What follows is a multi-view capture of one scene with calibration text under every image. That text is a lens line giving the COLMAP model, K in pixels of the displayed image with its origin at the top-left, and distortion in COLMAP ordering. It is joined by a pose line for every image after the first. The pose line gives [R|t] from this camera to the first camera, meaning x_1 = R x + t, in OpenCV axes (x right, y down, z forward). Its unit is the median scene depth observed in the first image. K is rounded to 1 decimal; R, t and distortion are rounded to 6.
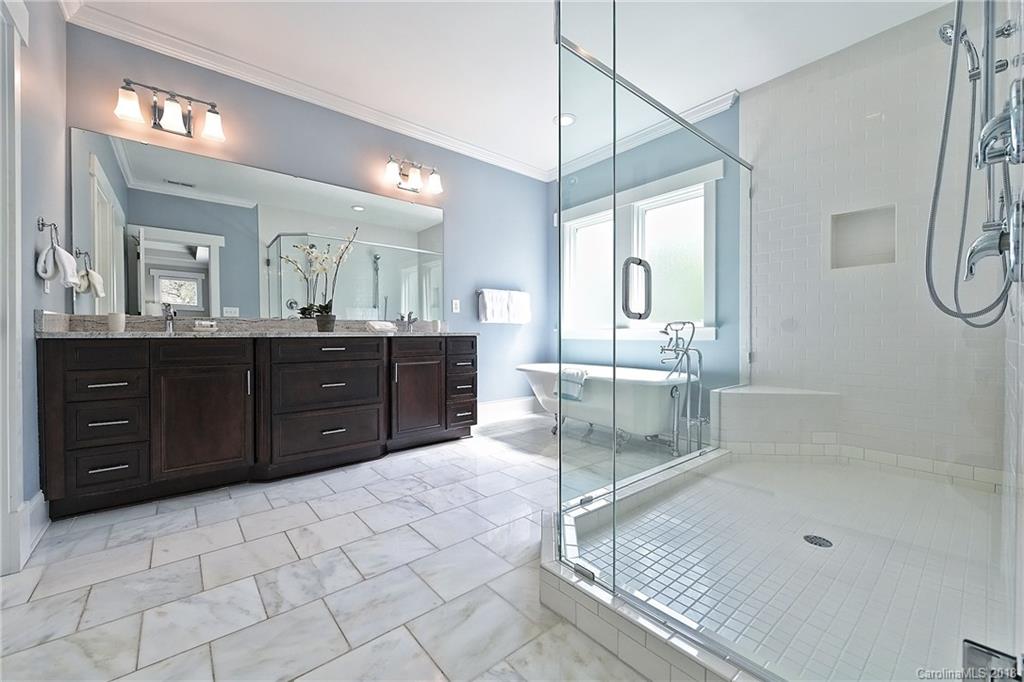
lens RADIAL K [[406.0, 0, 515.8], [0, 406.0, 337.5], [0, 0, 1]] dist [0.000720, -0.000063]
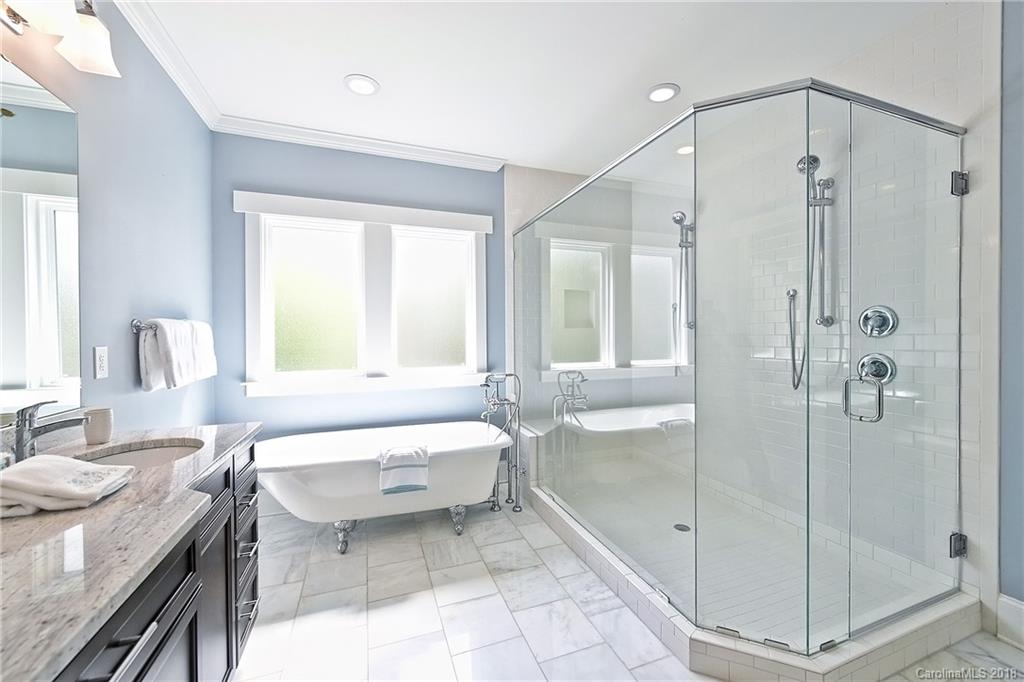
lens RADIAL K [[406.0, 0, 515.8], [0, 406.0, 337.5], [0, 0, 1]] dist [0.000720, -0.000063]
pose [[0.327866, -0.008200, 0.944689, -0.478556], [0.009610, 0.999940, 0.005344, -0.121307], [-0.944675, 0.007326, 0.327925, 0.581839]]
